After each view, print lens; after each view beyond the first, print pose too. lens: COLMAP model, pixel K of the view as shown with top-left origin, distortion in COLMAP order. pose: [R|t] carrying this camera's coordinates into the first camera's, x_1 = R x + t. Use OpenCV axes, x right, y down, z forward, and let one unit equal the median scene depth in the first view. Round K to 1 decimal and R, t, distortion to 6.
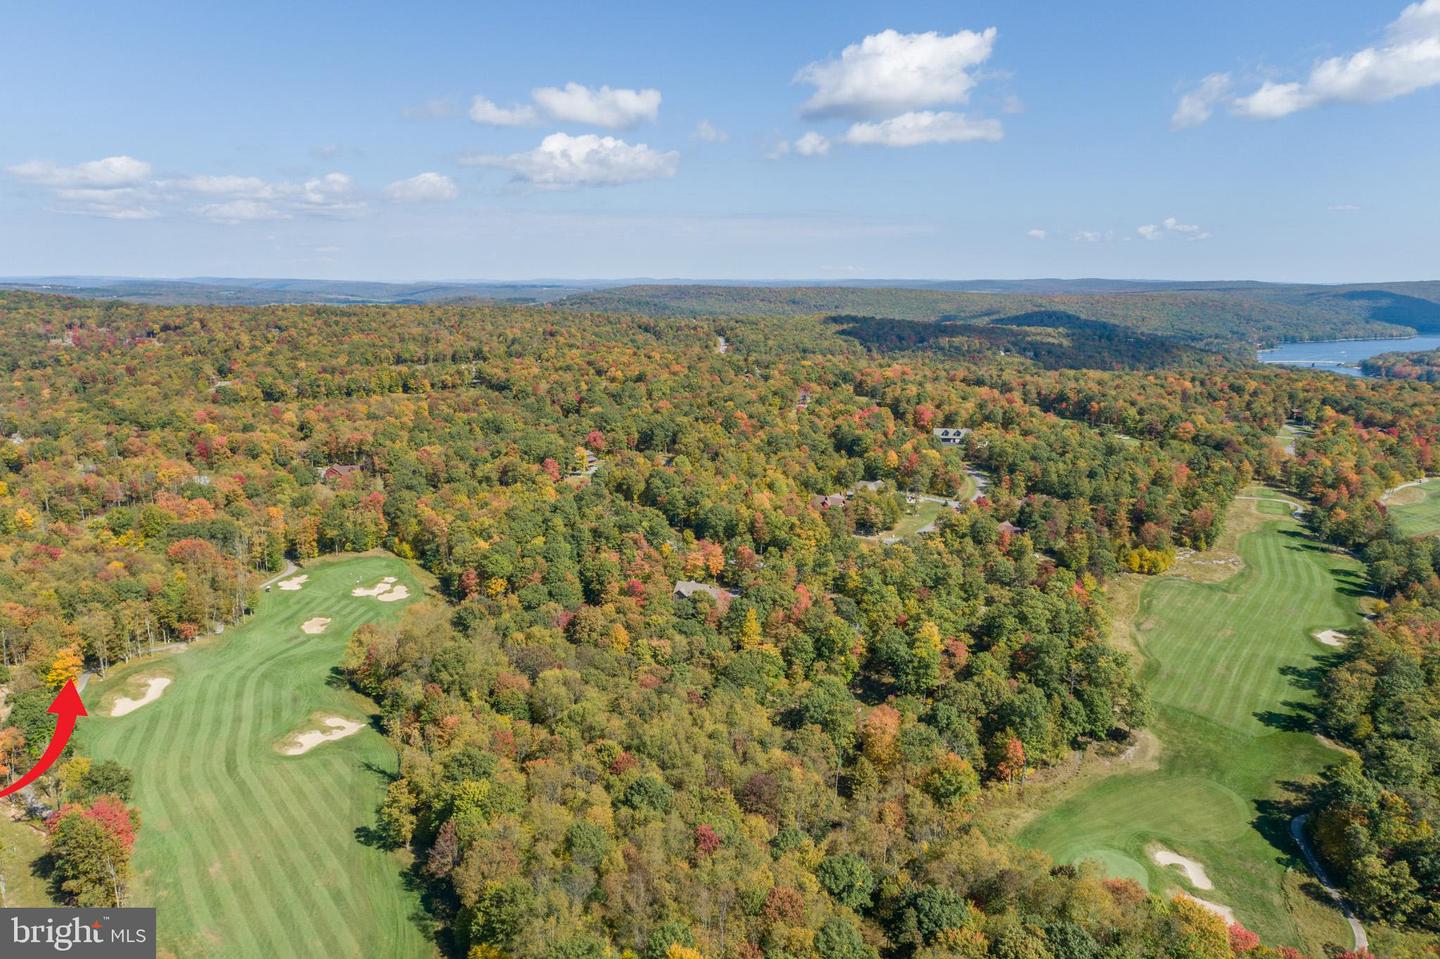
lens RADIAL K [[980.0, 0, 720.0], [0, 980.0, 479.5], [0, 0, 1]] dist [-0.001894, 0.022475]
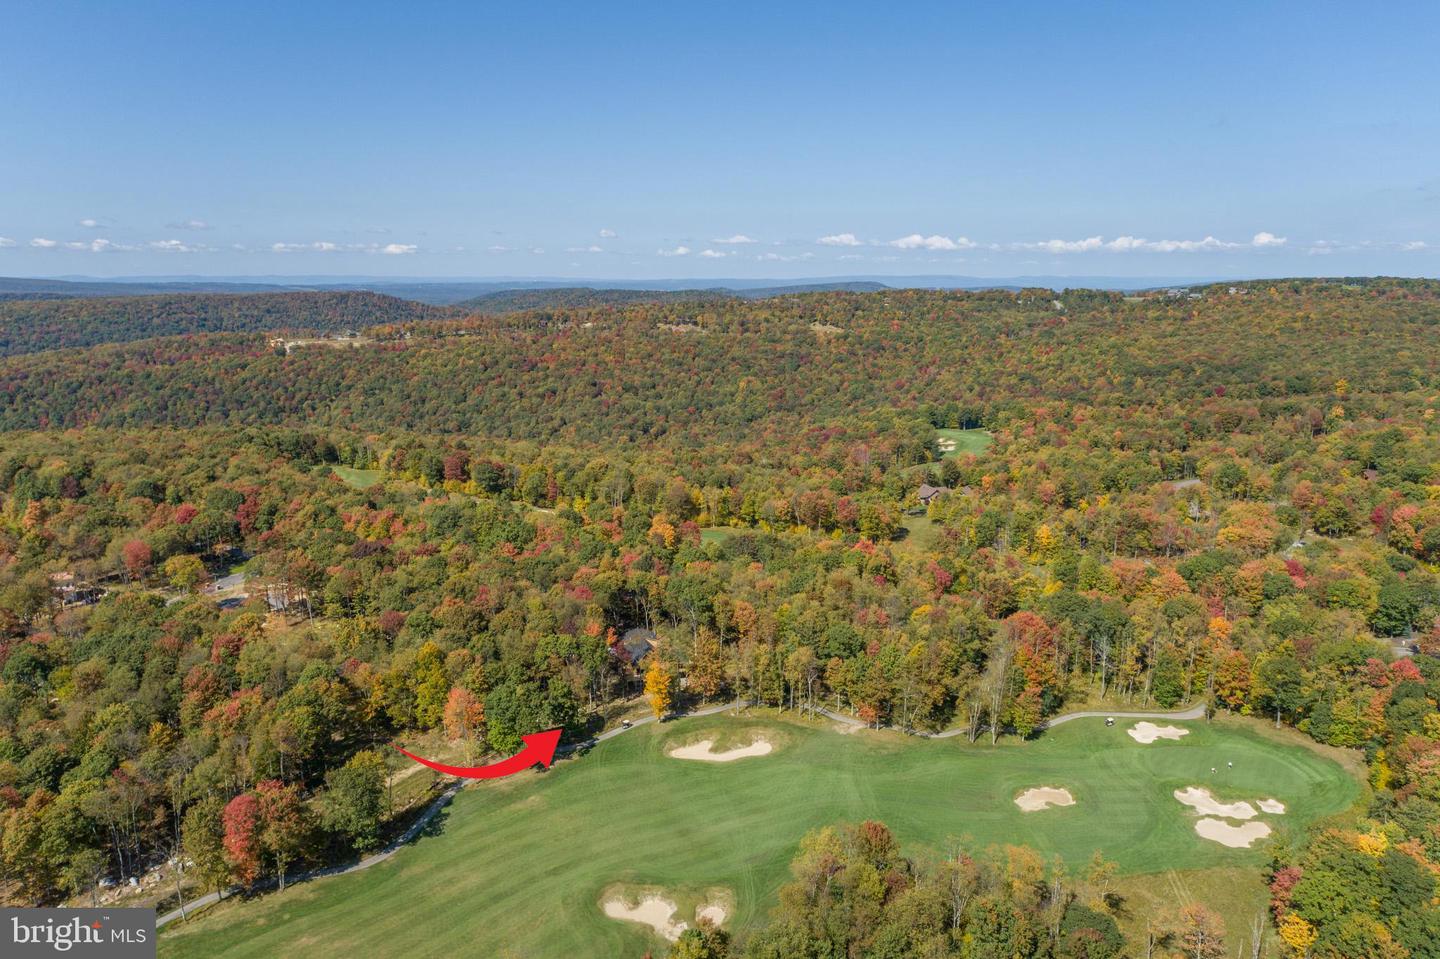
lens RADIAL K [[980.0, 0, 720.0], [0, 980.0, 479.5], [0, 0, 1]] dist [-0.001894, 0.022475]
pose [[0.101971, 0.208882, -0.972610, 0.109246], [-0.206491, 0.960856, 0.184709, -0.089602], [0.973121, 0.182000, 0.141112, 0.429159]]
